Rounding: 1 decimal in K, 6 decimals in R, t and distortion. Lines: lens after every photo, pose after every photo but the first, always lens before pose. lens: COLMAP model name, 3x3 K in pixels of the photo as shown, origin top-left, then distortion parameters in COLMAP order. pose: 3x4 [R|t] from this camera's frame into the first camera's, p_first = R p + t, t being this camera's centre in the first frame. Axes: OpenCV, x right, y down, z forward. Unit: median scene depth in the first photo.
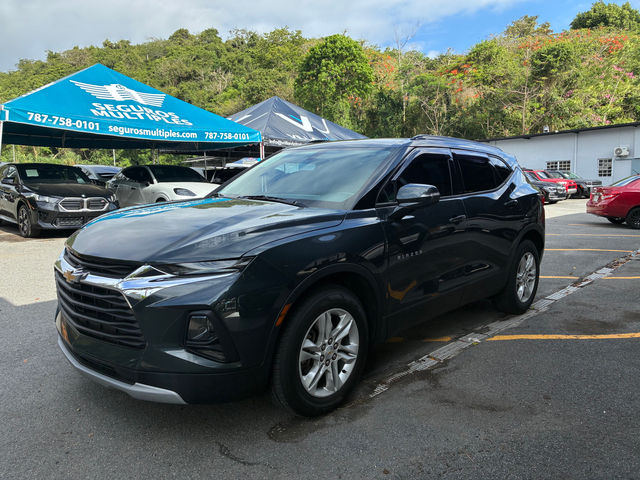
lens RADIAL K [[511.7, 0, 320.0], [0, 511.7, 240.0], [0, 0, 1]] dist [0.014004, -0.006546]
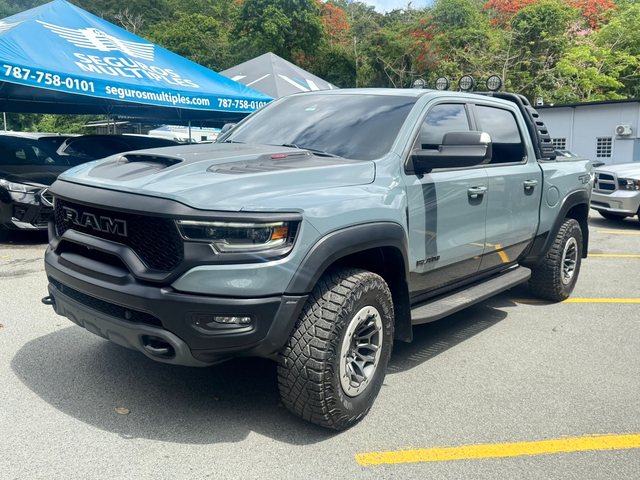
lens RADIAL K [[588.9, 0, 335.1], [0, 588.9, 251.1], [0, 0, 1]] dist [0.098011, -0.179488]
pose [[0.988154, -0.006634, 0.153322, -0.182855], [-0.000750, 0.998845, 0.048049, -0.024413], [-0.153464, -0.047595, 0.987007, 0.085071]]
